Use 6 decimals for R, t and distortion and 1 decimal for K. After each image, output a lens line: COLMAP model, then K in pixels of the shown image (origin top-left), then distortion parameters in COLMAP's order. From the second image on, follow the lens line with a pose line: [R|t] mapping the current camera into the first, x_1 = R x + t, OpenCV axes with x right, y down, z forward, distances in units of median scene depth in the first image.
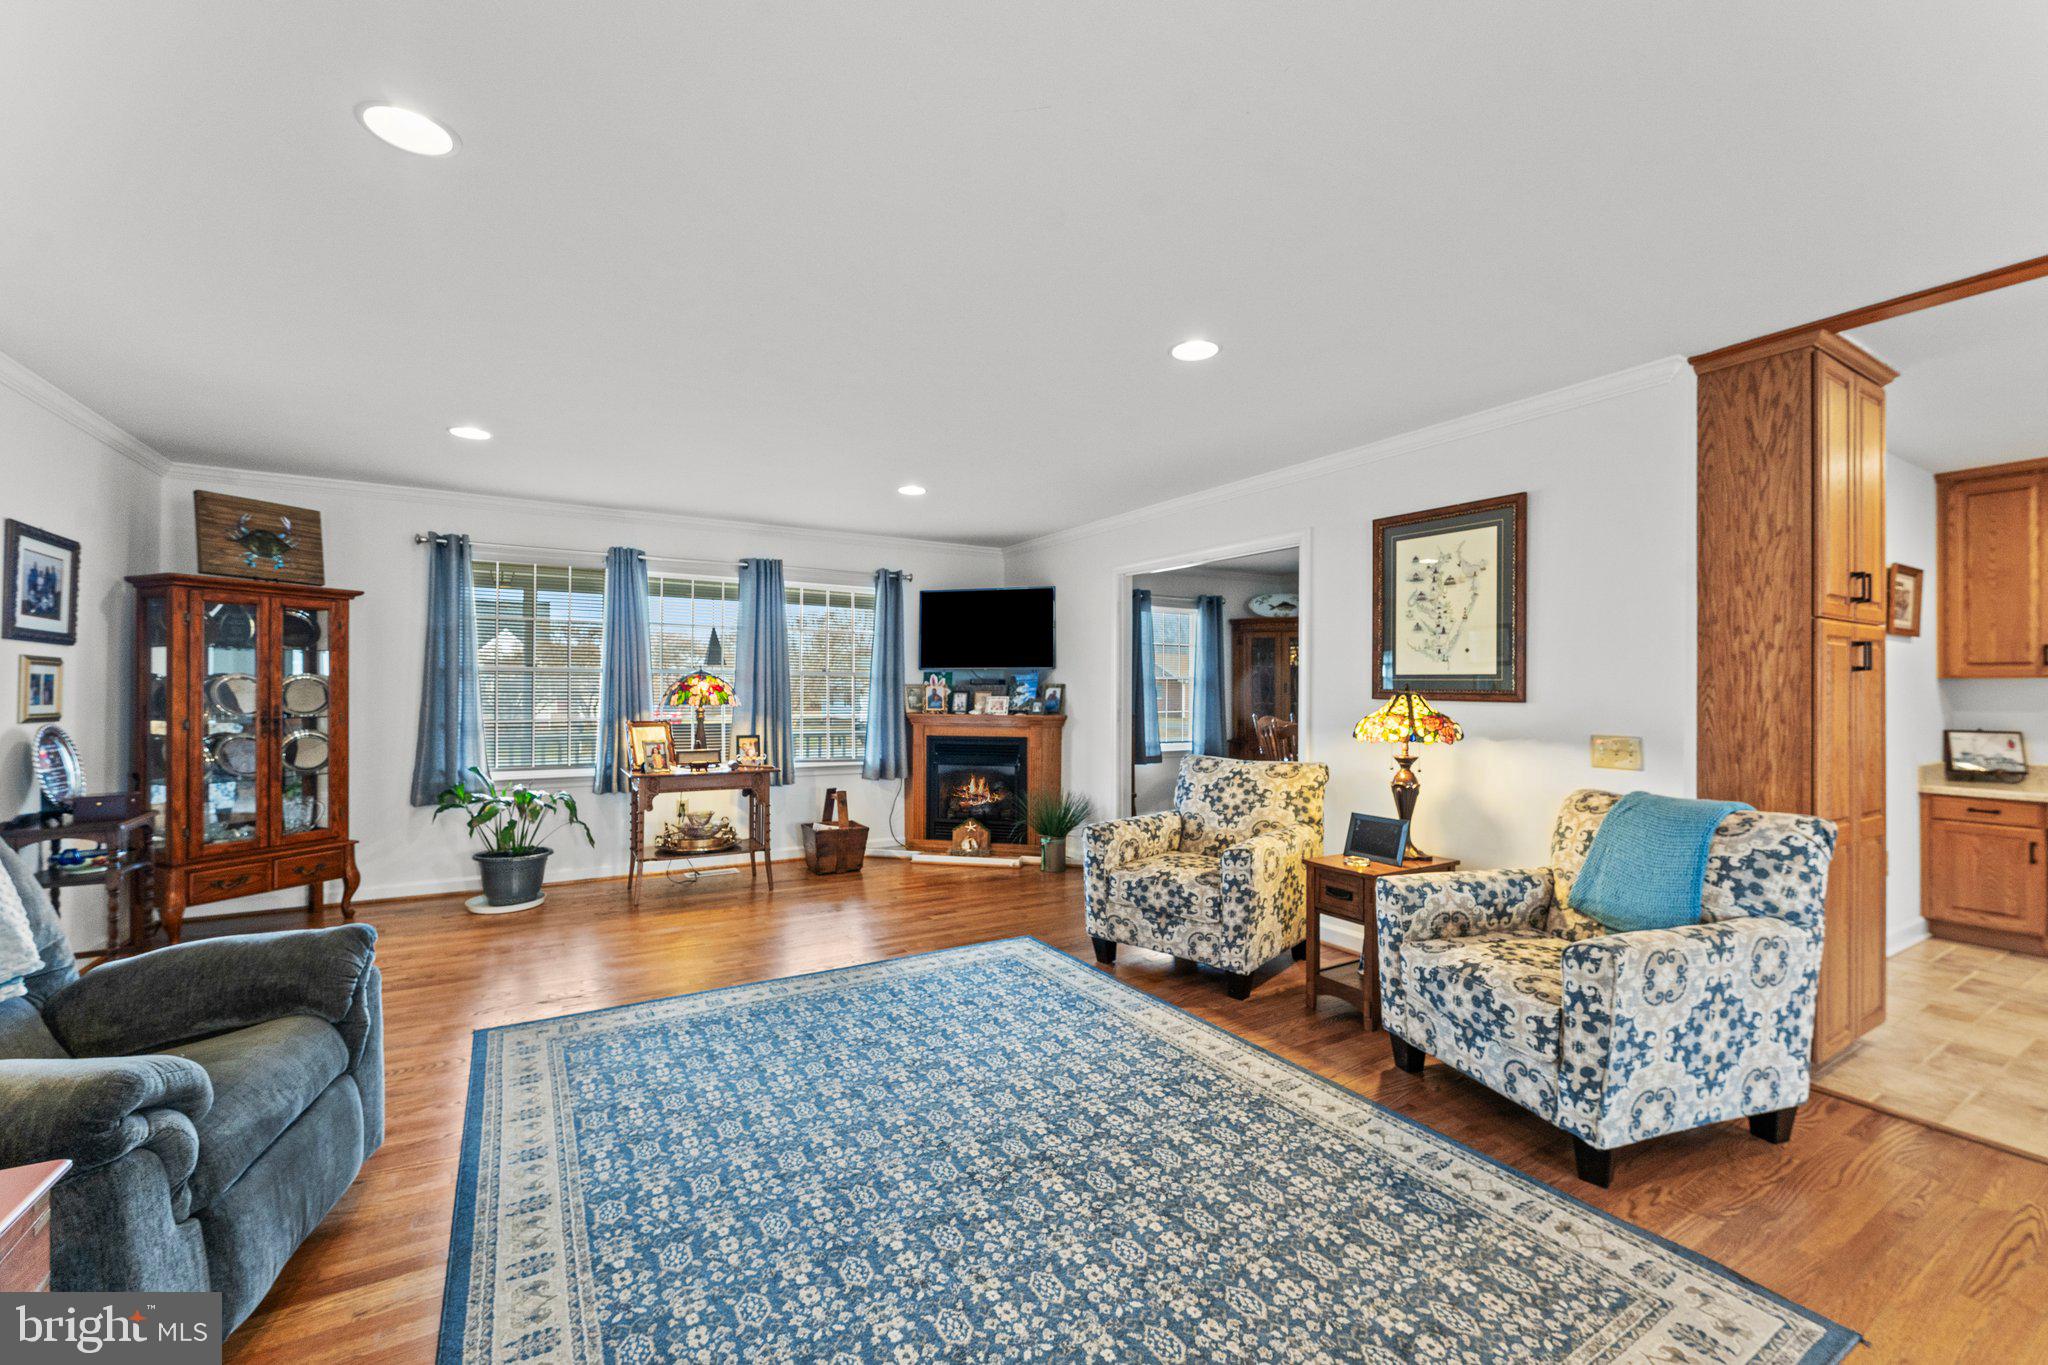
lens RADIAL K [[836.0, 0, 1022.4], [0, 836.0, 682.2], [0, 0, 1]] dist [-0.008822, 0.001346]
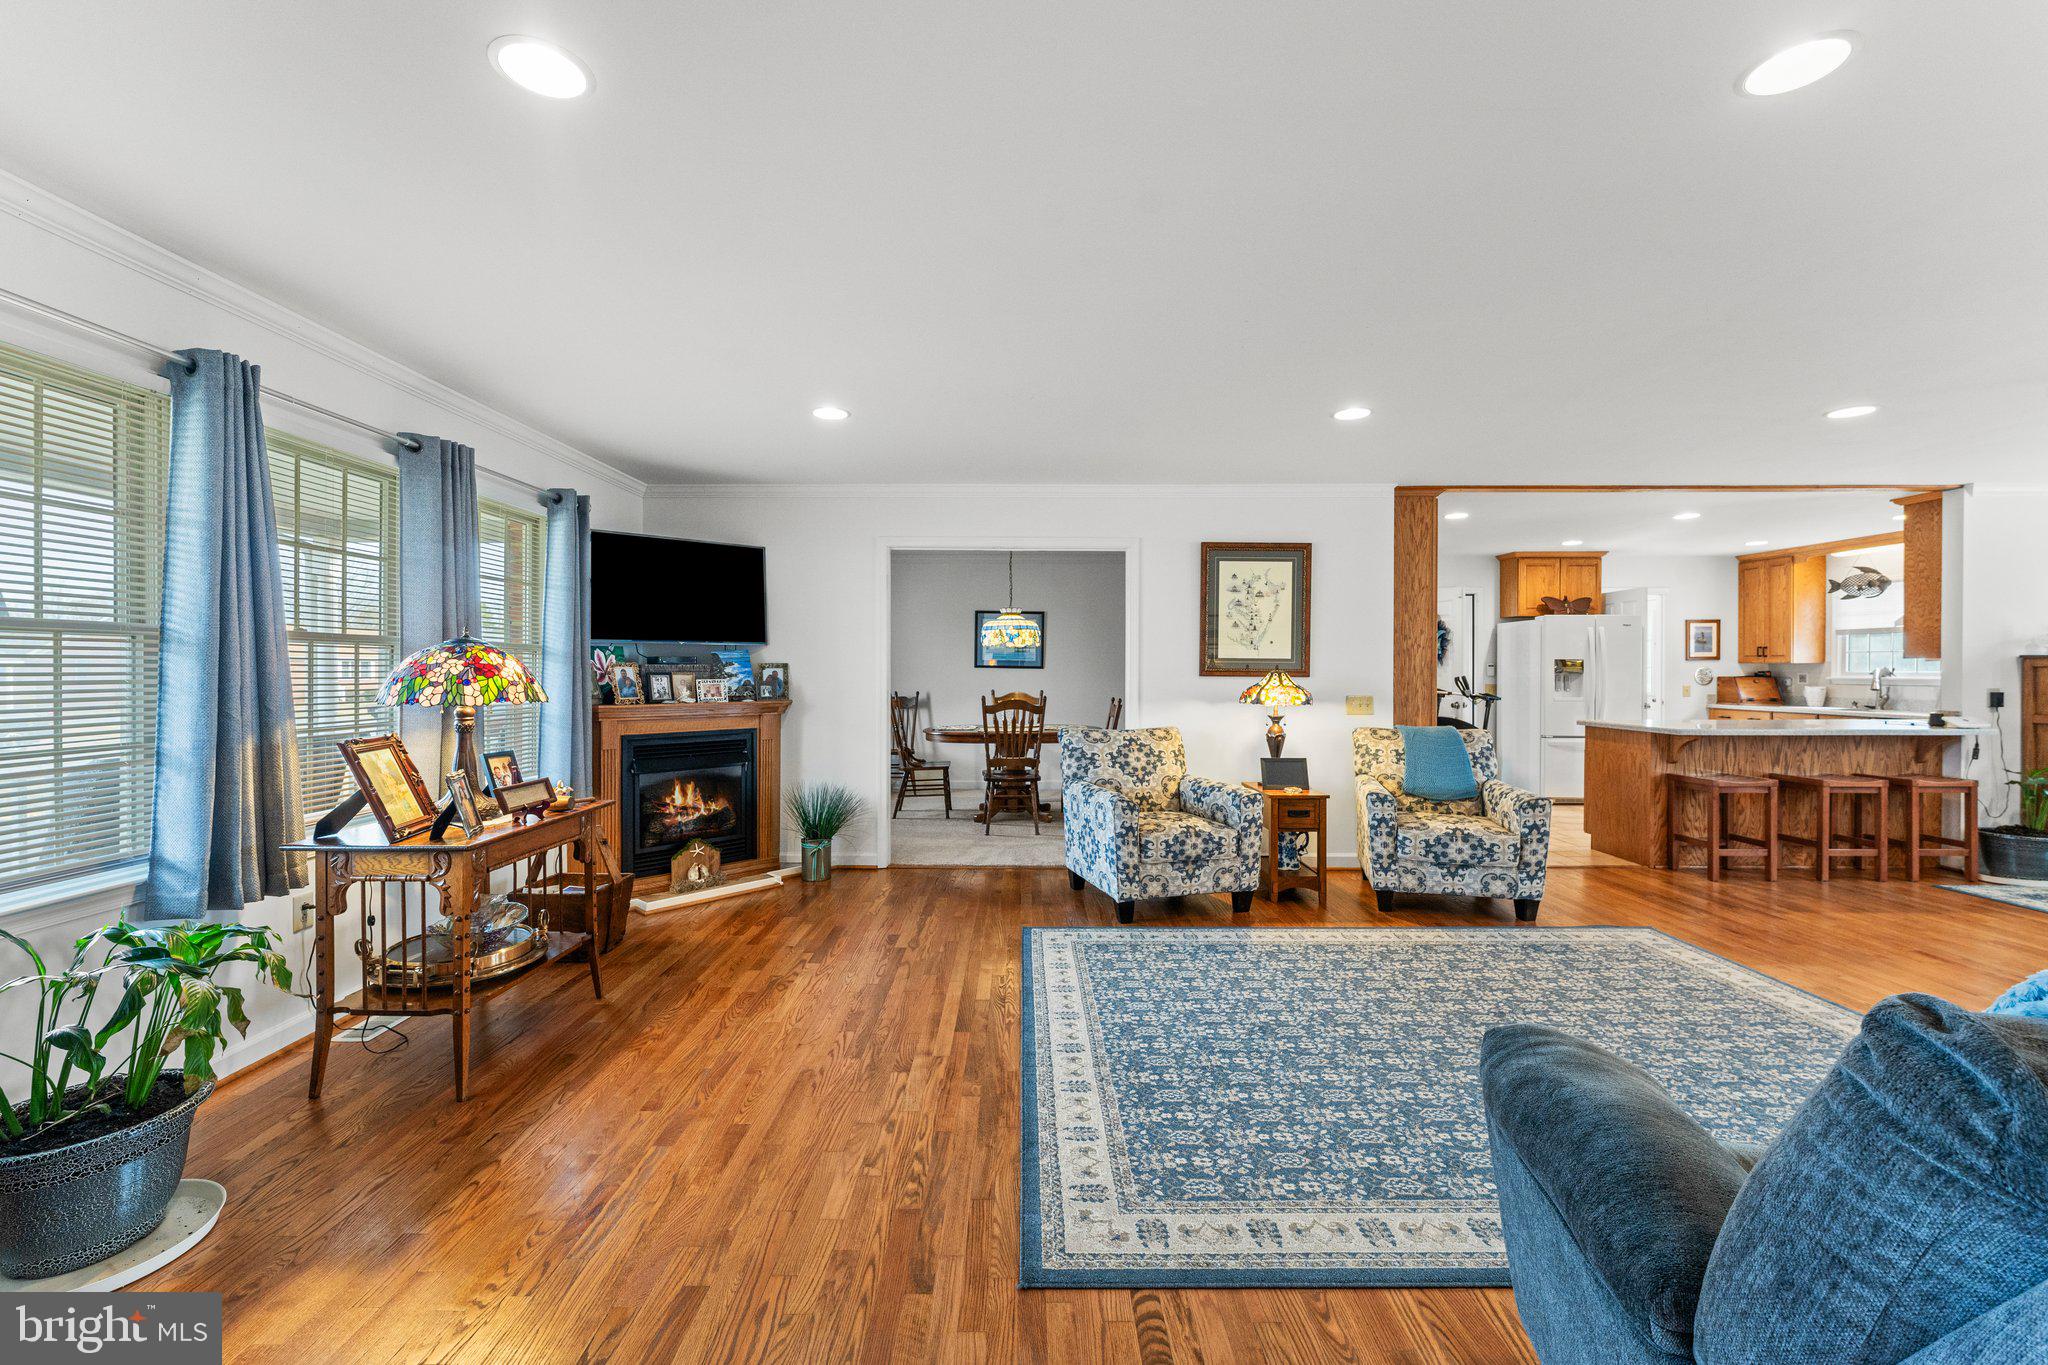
lens RADIAL K [[836.0, 0, 1018.4], [0, 836.0, 672.4], [0, 0, 1]] dist [-0.008822, 0.001346]
pose [[0.517727, -0.006524, 0.855521, -0.855207], [-0.005562, 0.999924, 0.010990, 0.001152], [-0.855528, -0.010448, 0.517651, 0.540985]]
